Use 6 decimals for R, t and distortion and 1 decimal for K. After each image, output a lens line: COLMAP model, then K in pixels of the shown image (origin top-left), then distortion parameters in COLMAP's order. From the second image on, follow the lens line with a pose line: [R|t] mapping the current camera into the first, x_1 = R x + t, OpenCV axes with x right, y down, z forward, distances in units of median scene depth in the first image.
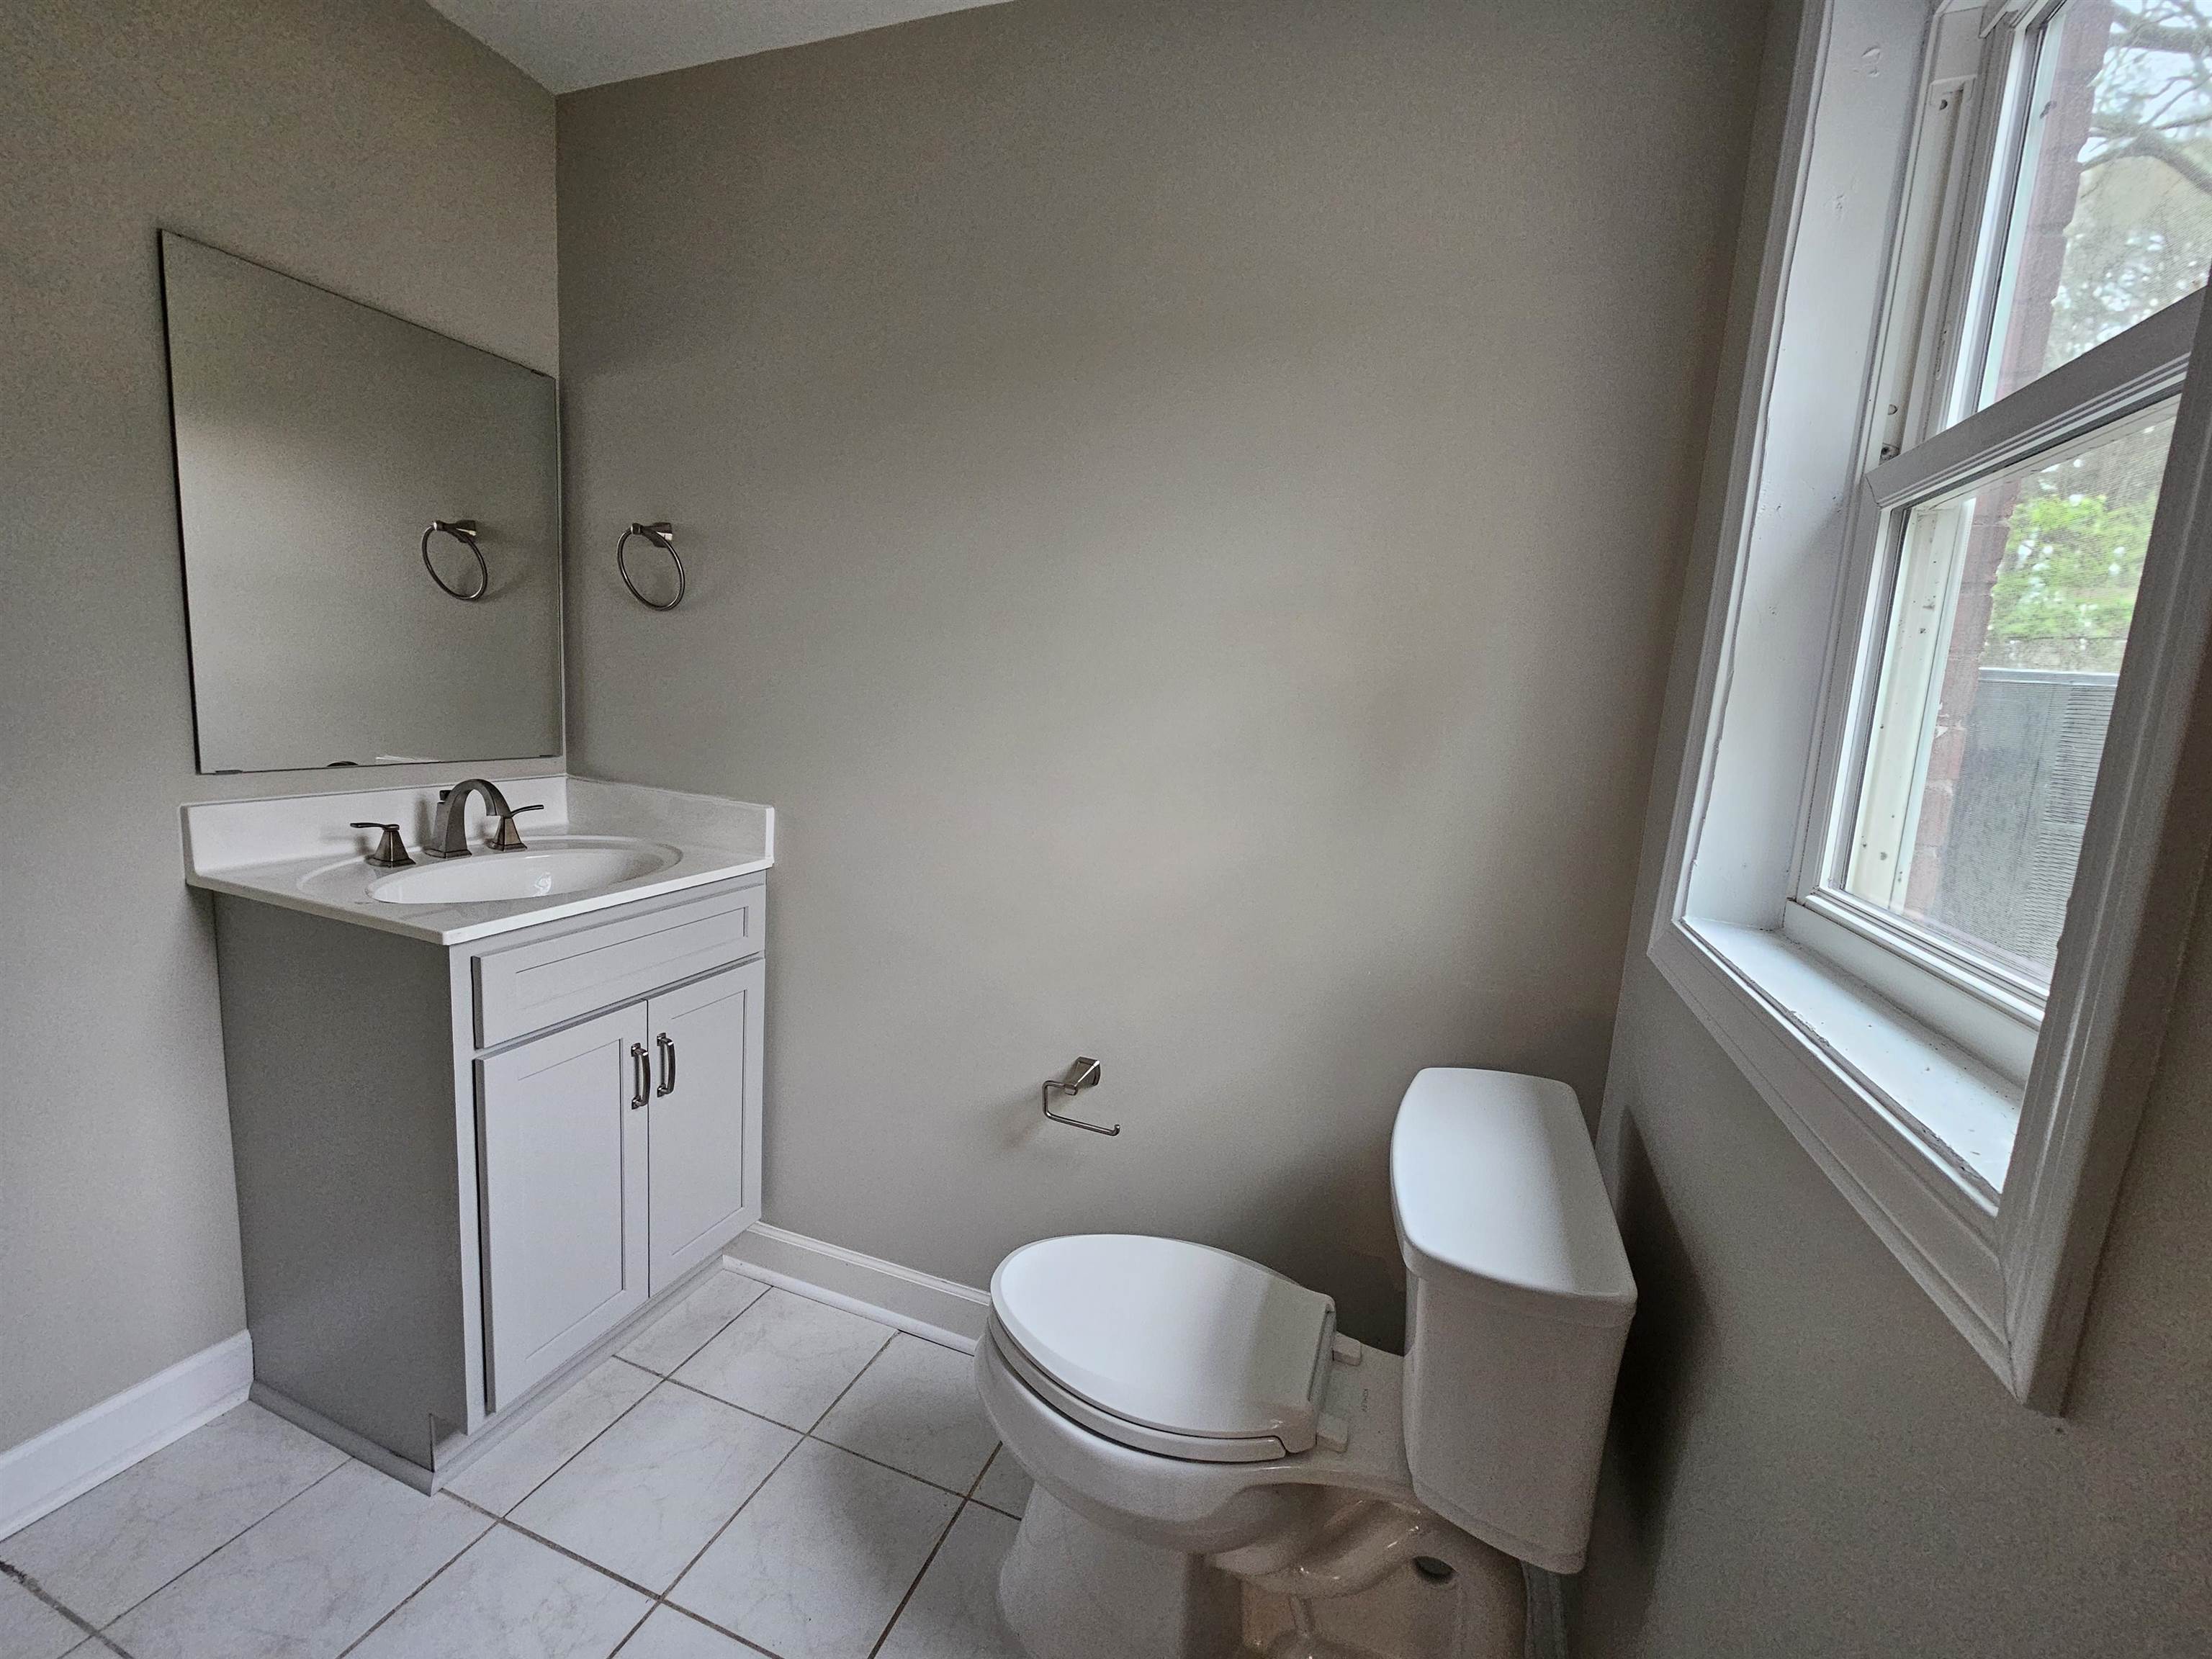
lens RADIAL K [[902.6, 0, 1123.5], [0, 902.6, 826.3], [0, 0, 1]] dist [-0.000580, 0.000566]
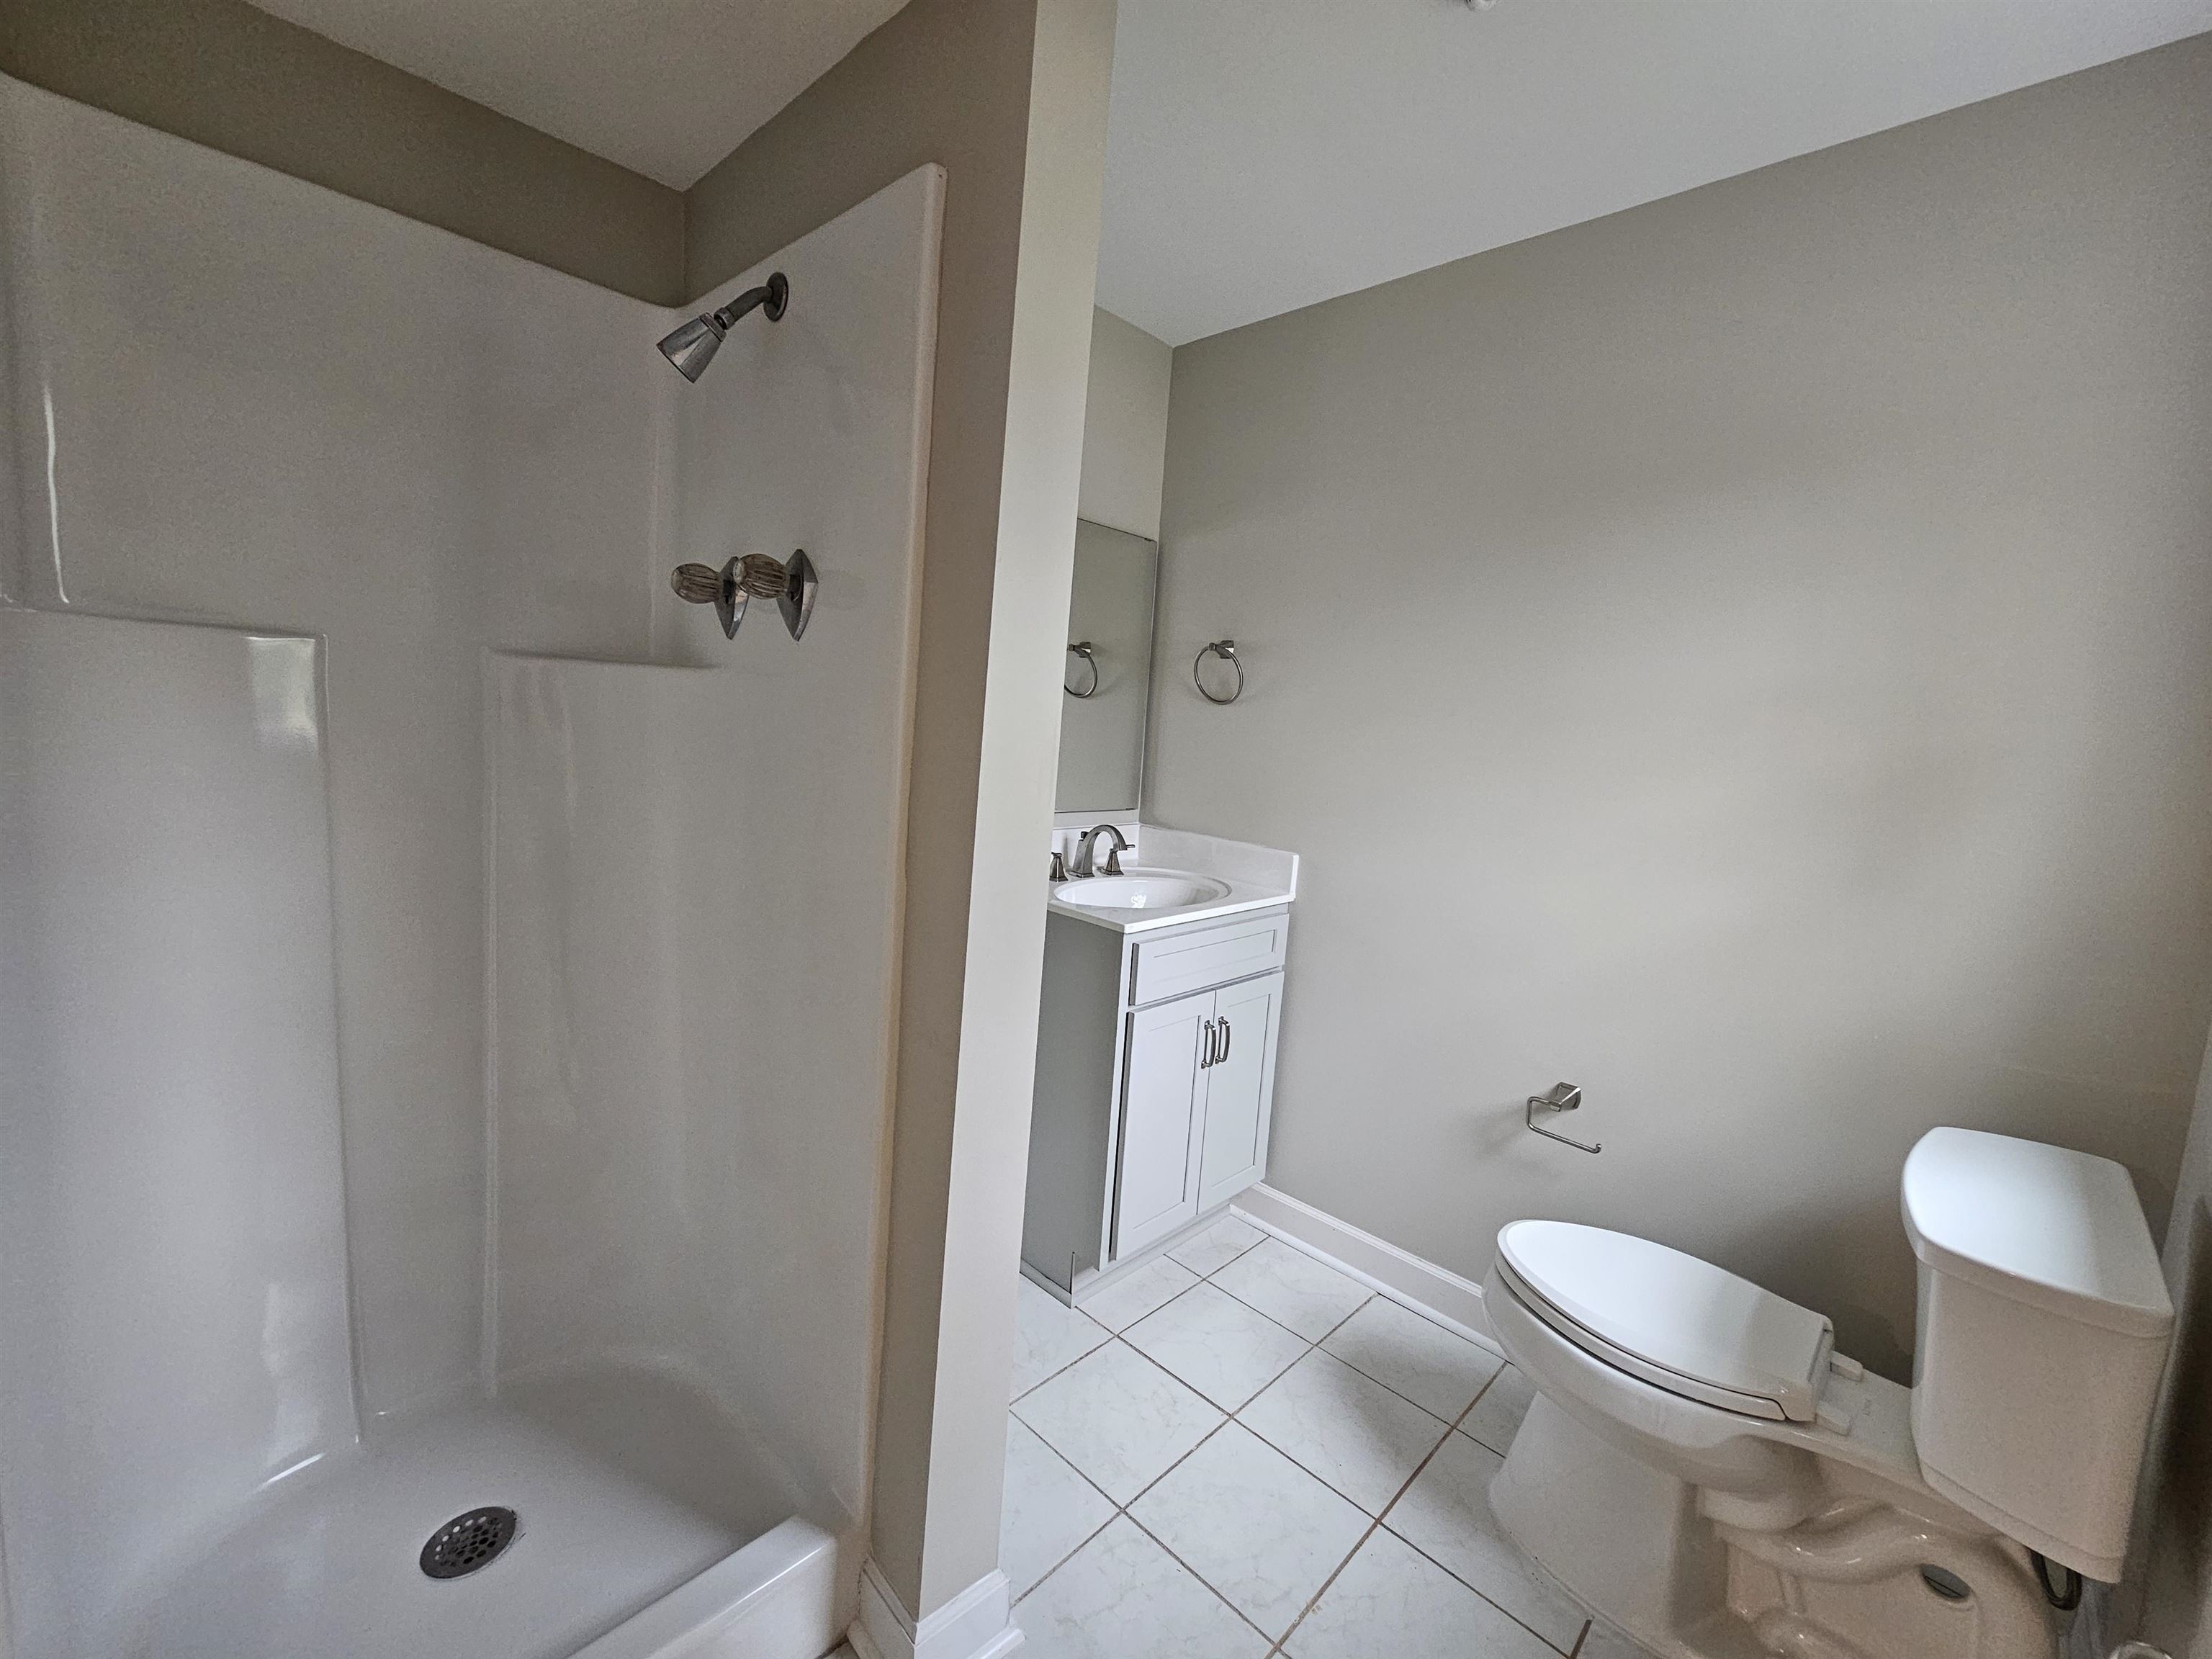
lens RADIAL K [[902.6, 0, 1123.5], [0, 902.6, 826.3], [0, 0, 1]] dist [-0.000580, 0.000566]
pose [[0.913193, 0.039274, -0.405631, -0.107101], [-0.064453, 0.996737, -0.048597, 0.019838], [0.402399, 0.070523, 0.912744, -0.320930]]
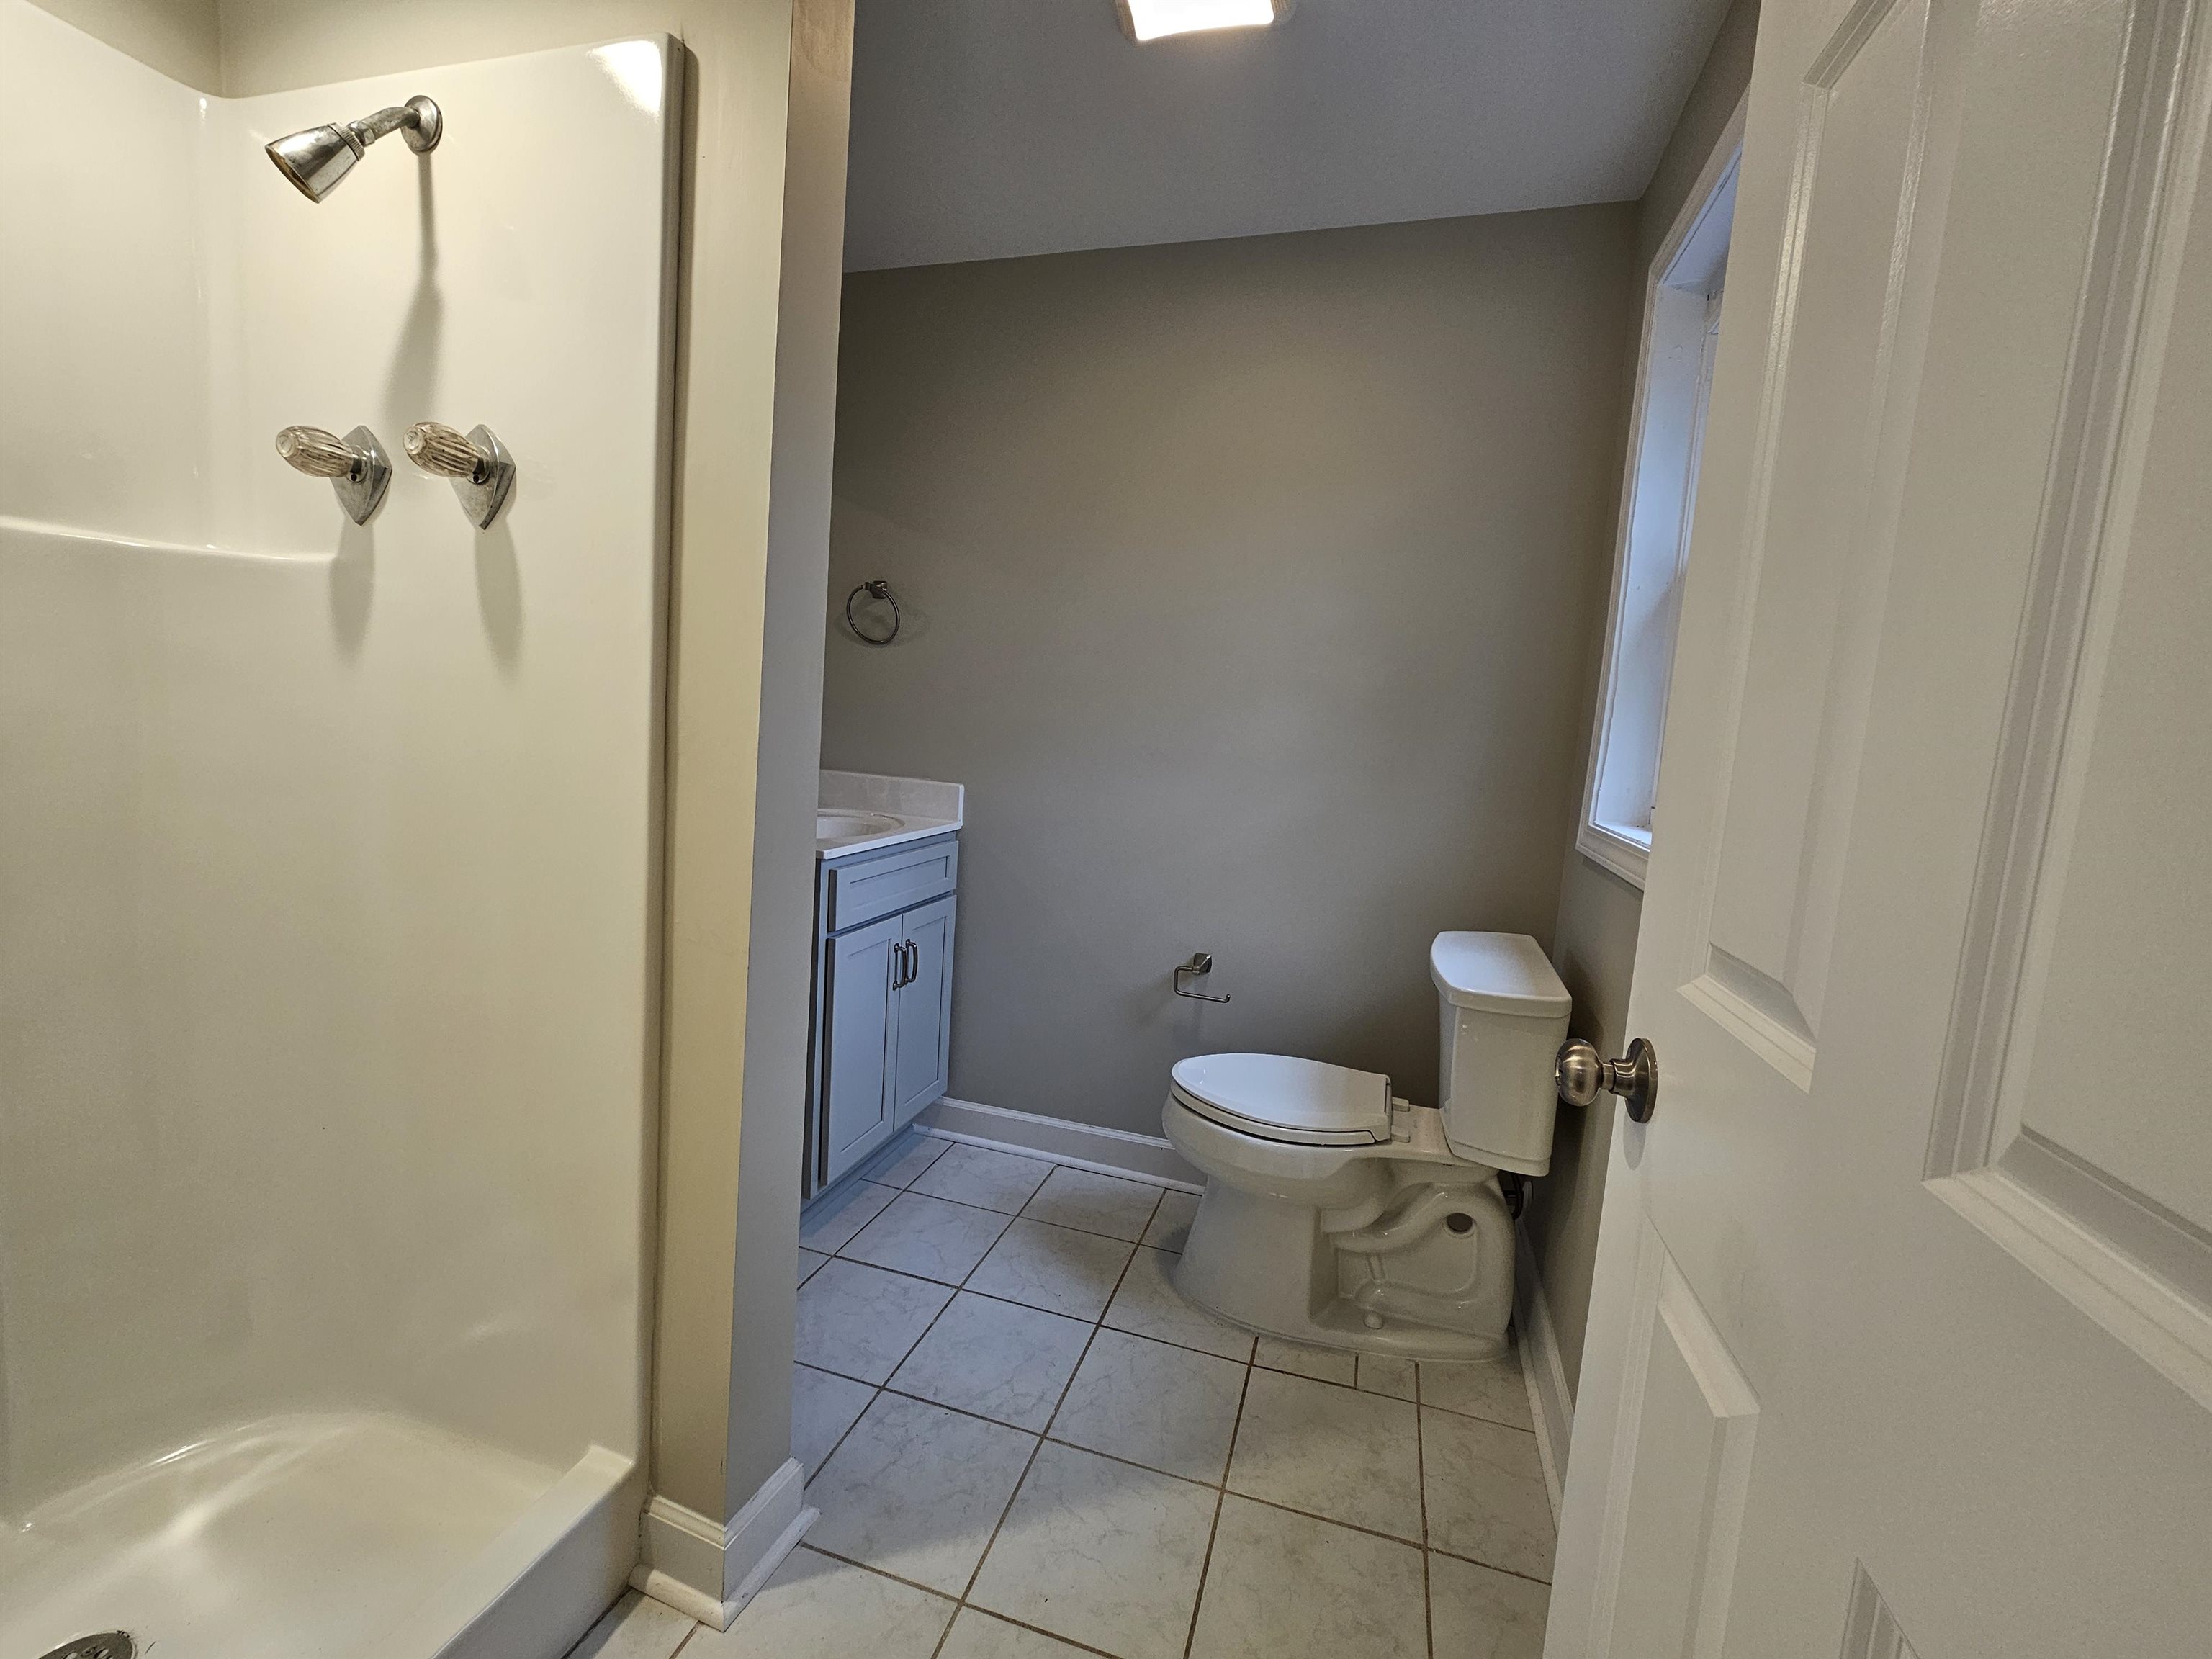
lens RADIAL K [[902.6, 0, 1123.5], [0, 902.6, 826.3], [0, 0, 1]] dist [-0.000580, 0.000566]
pose [[0.998602, -0.010054, 0.051895, -0.244698], [0.011650, 0.999466, -0.030534, 0.098994], [-0.051560, 0.031096, 0.998186, -0.449344]]
